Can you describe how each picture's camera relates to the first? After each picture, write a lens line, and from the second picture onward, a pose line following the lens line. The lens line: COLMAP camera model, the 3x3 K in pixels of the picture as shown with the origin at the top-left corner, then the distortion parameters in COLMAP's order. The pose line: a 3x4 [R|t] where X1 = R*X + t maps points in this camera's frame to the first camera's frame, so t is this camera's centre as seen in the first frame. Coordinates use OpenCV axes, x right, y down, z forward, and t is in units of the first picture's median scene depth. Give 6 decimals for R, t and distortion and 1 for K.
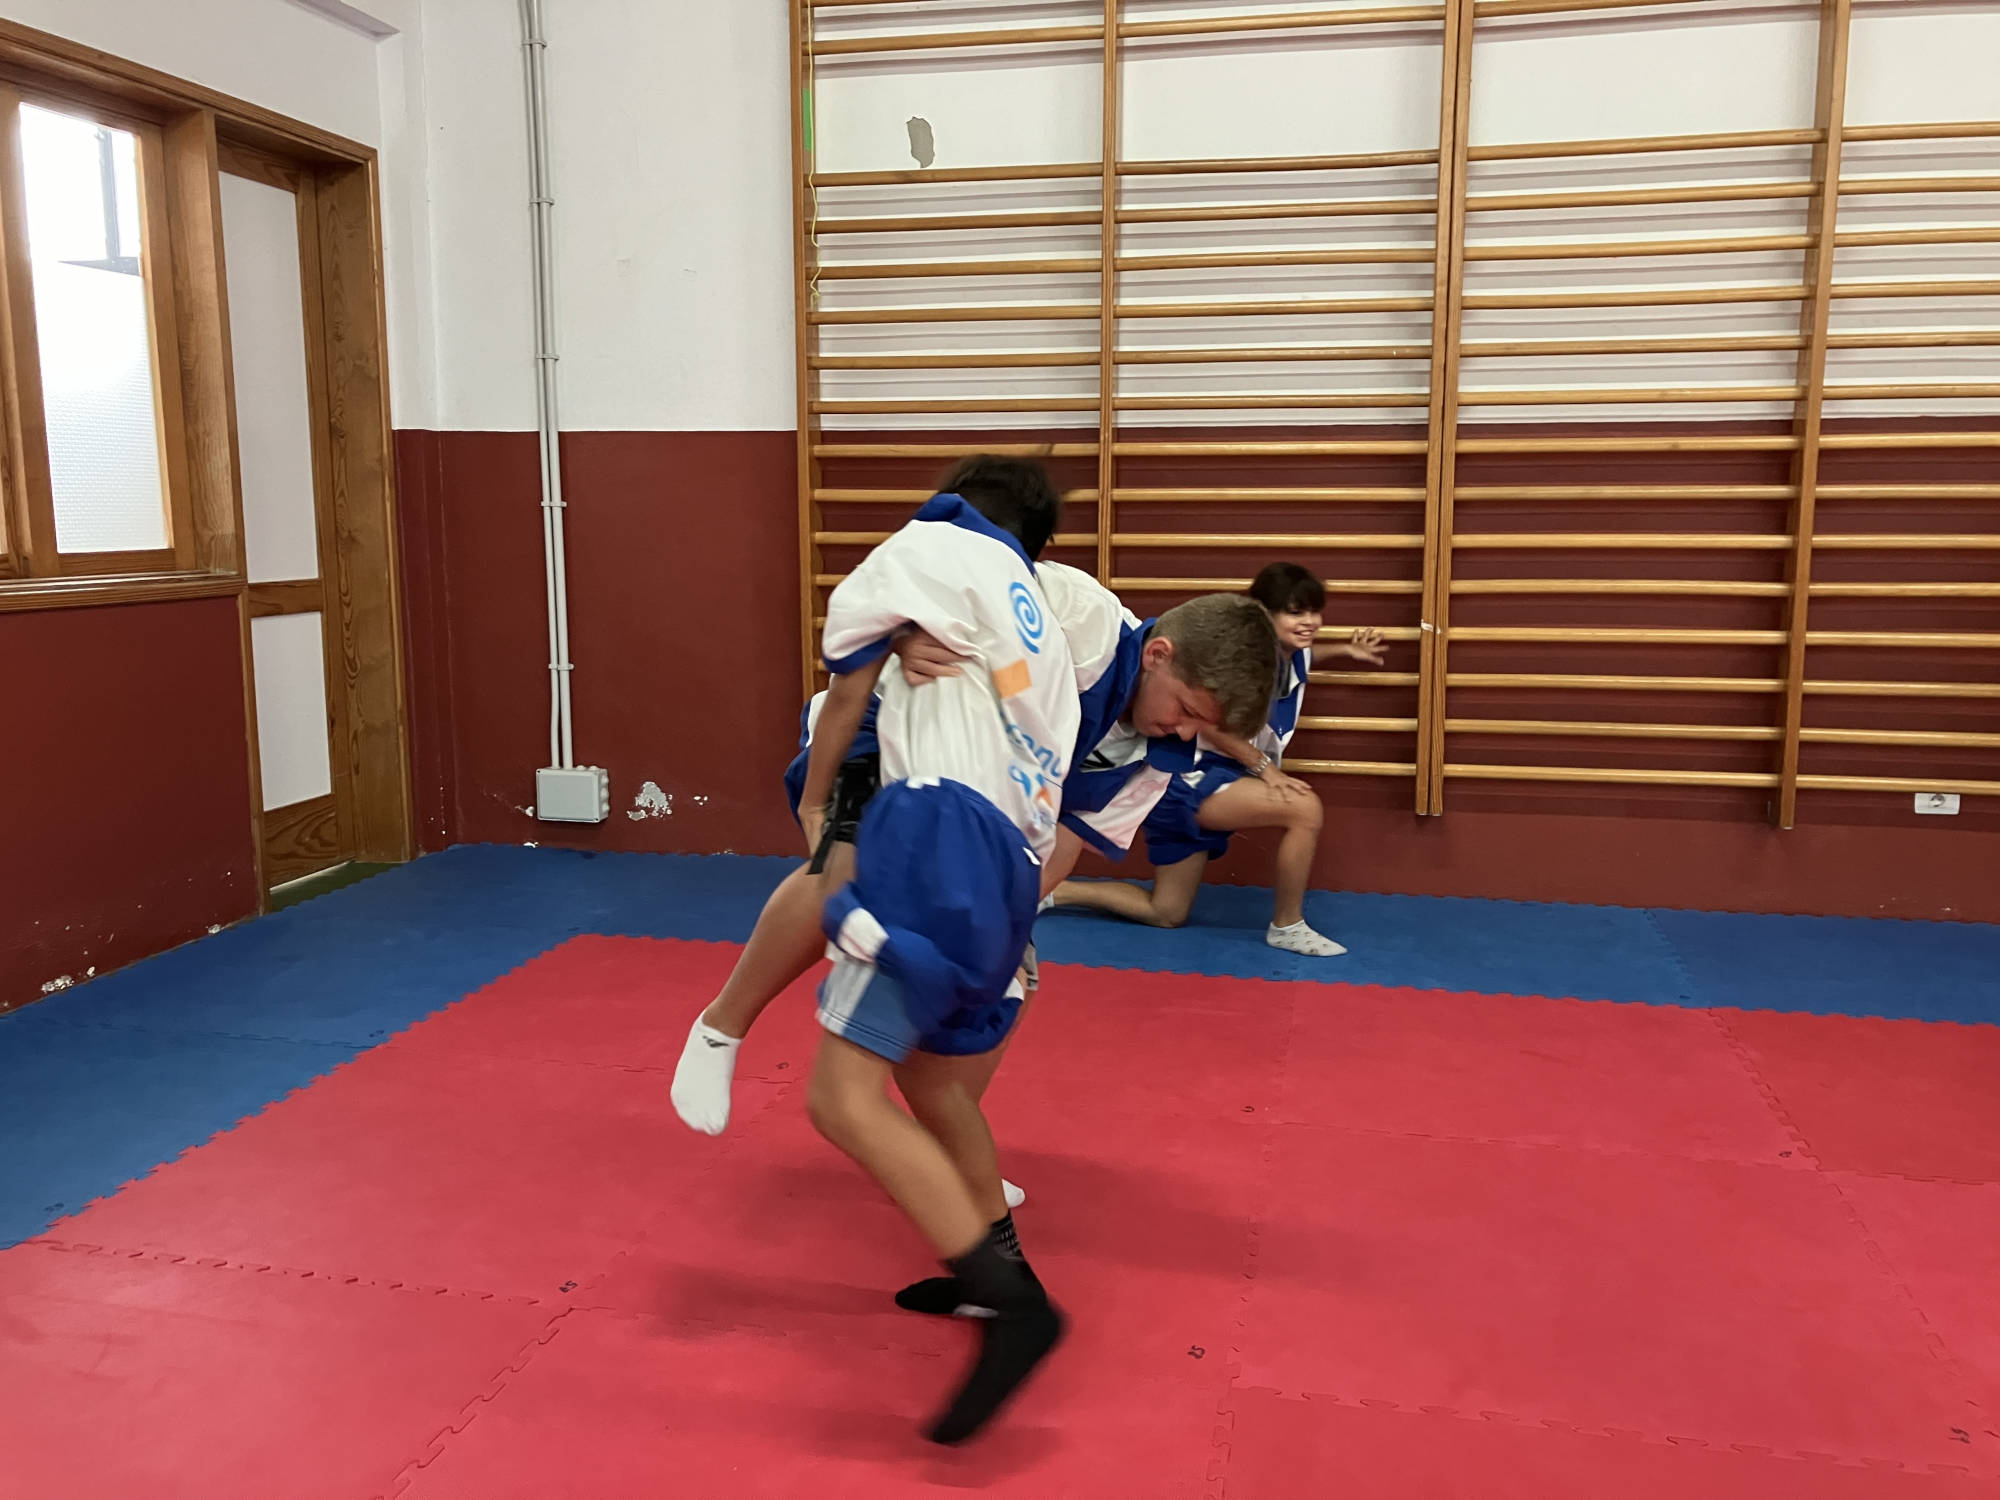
lens RADIAL K [[1661.2, 0, 999.8], [0, 1661.2, 737.8], [0, 0, 1]] dist [0.030614, -0.001061]
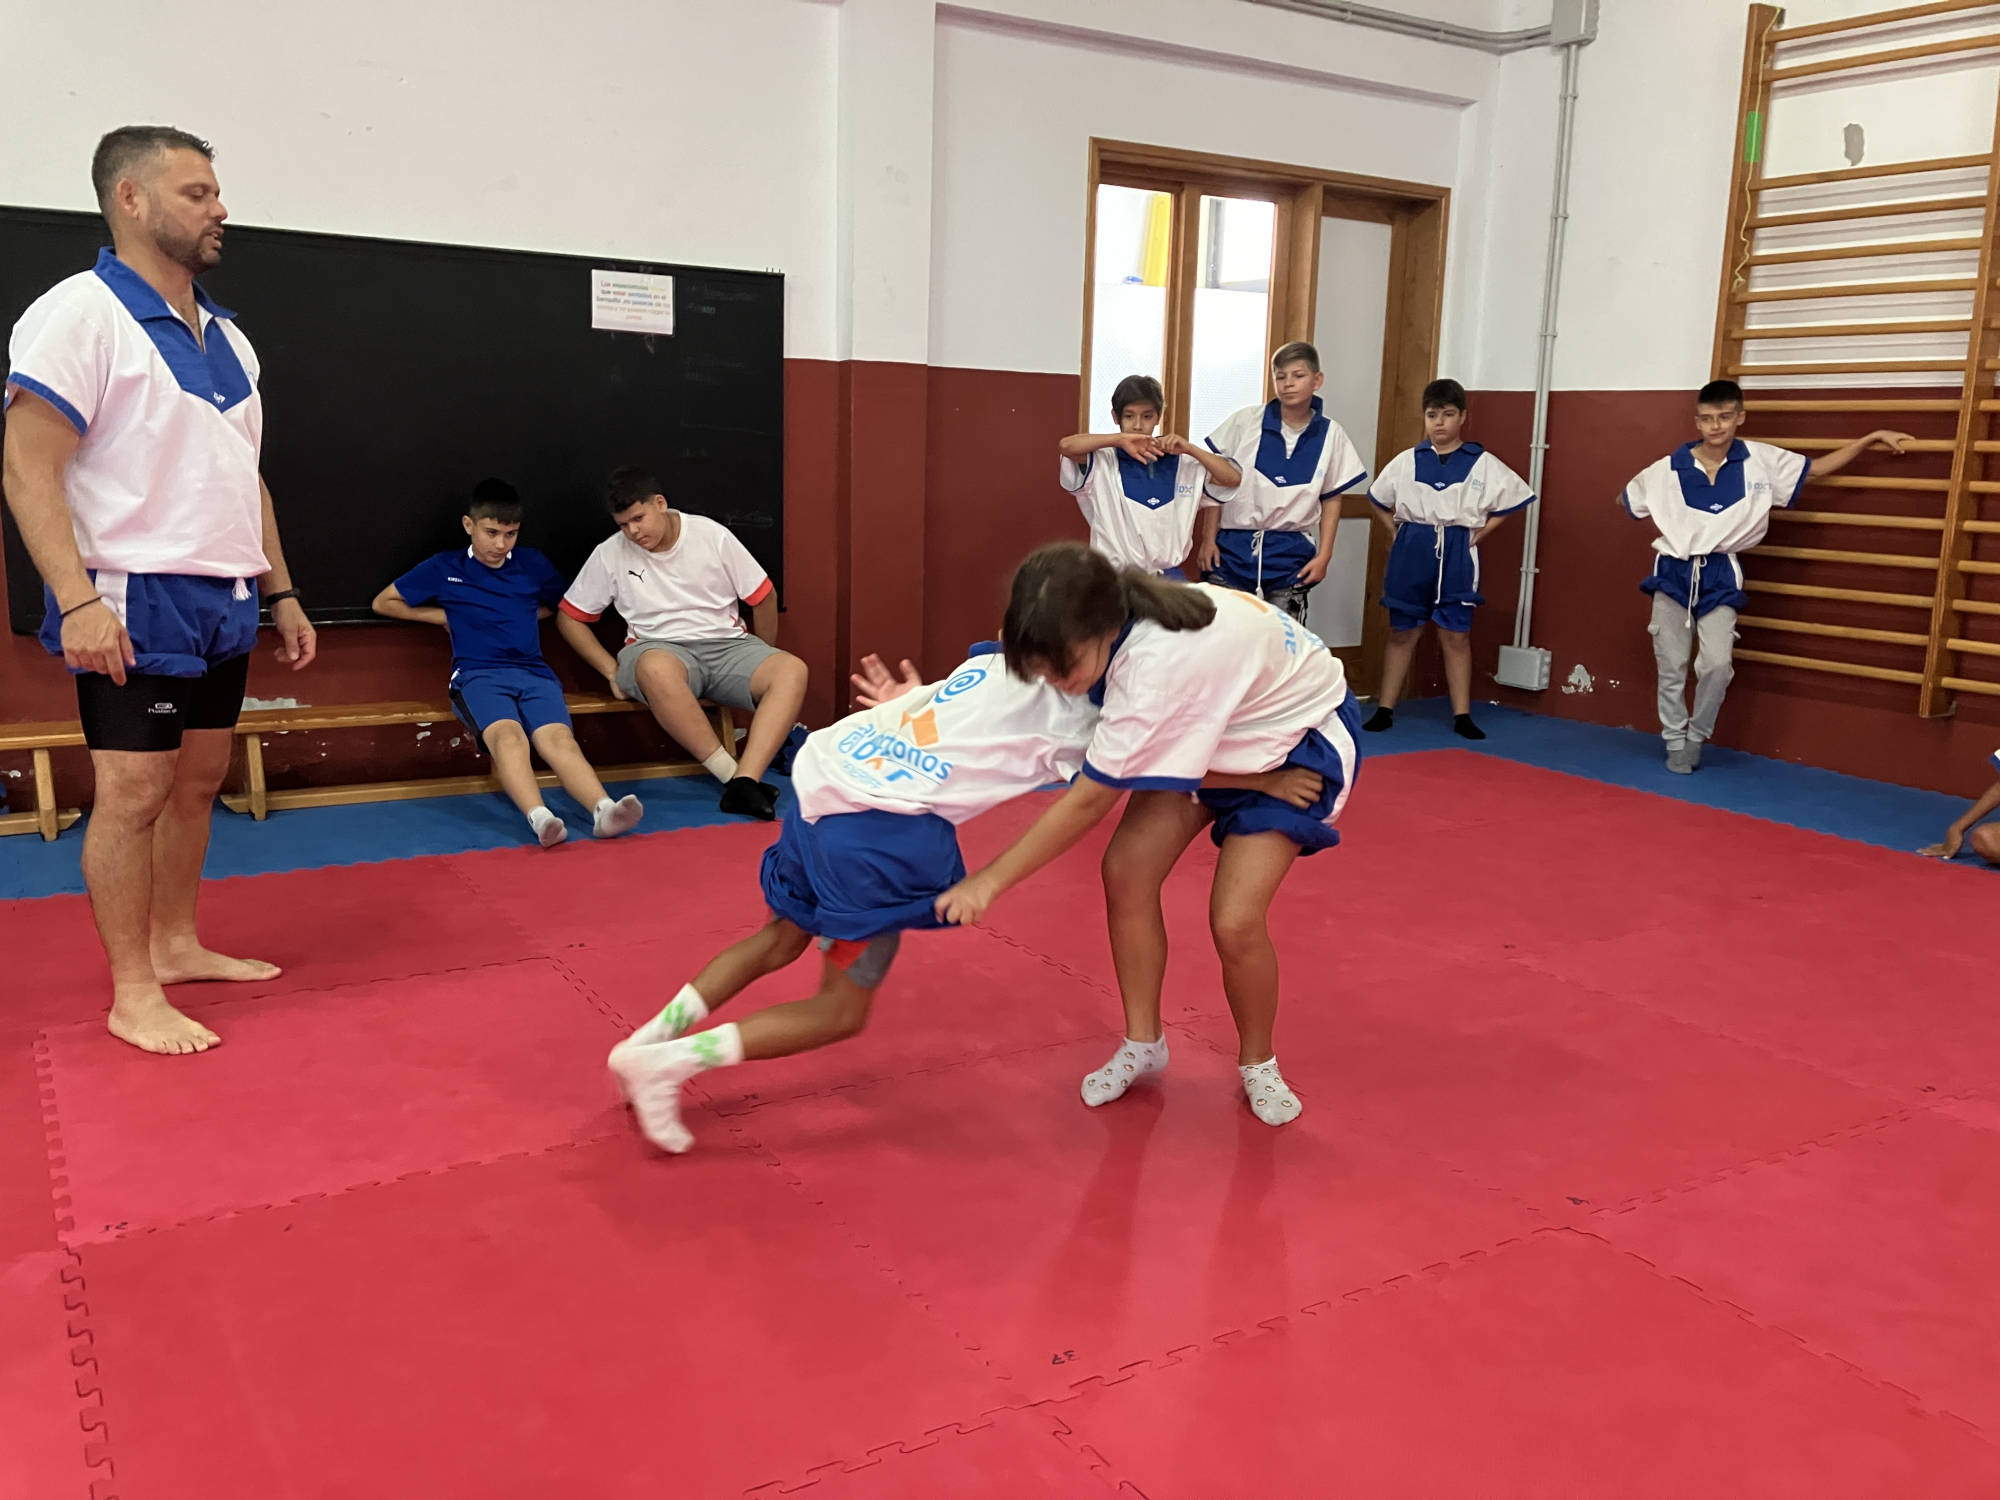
lens RADIAL K [[1661.2, 0, 1003.3], [0, 1661.2, 753.1], [0, 0, 1]] dist [0.030614, -0.001061]
pose [[0.714617, 0.154349, -0.682274, 0.388906], [-0.131084, 0.987623, 0.086129, 0.044423], [0.687124, 0.027886, 0.726005, -0.260251]]
